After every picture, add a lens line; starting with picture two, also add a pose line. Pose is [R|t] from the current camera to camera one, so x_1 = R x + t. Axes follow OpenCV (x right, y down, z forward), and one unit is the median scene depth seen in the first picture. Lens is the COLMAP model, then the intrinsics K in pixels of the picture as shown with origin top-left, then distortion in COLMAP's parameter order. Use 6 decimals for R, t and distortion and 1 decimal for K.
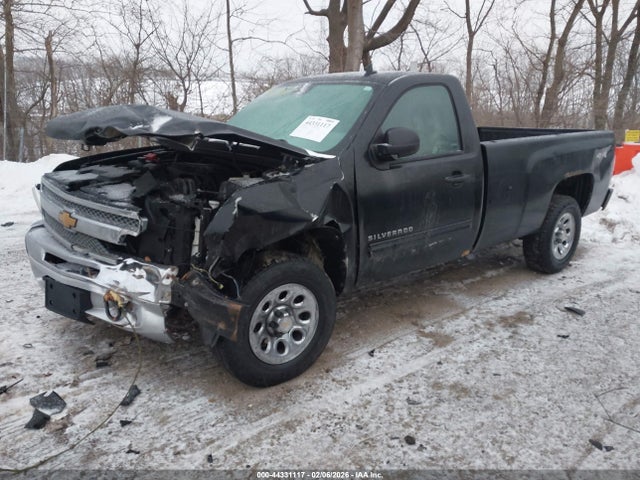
lens RADIAL K [[541.4, 0, 320.0], [0, 541.4, 240.0], [0, 0, 1]] dist [0.021228, -0.010674]
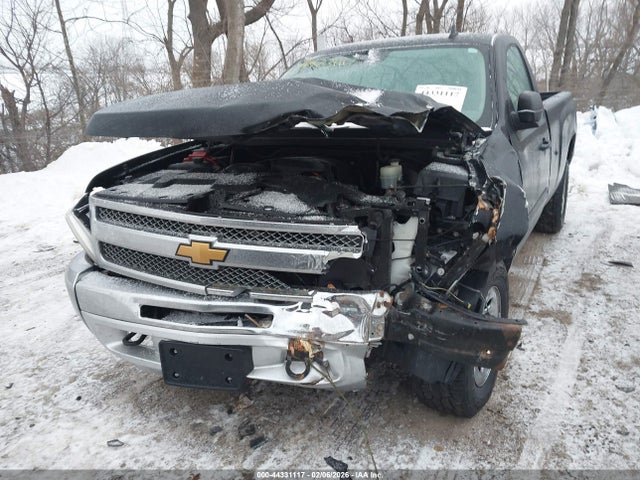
lens RADIAL K [[541.4, 0, 320.0], [0, 541.4, 240.0], [0, 0, 1]] dist [0.021228, -0.010674]
pose [[0.931639, -0.152309, 0.329924, -0.565684], [0.143945, 0.988332, 0.049793, -0.067834], [-0.333659, 0.001102, 0.942693, 0.306391]]
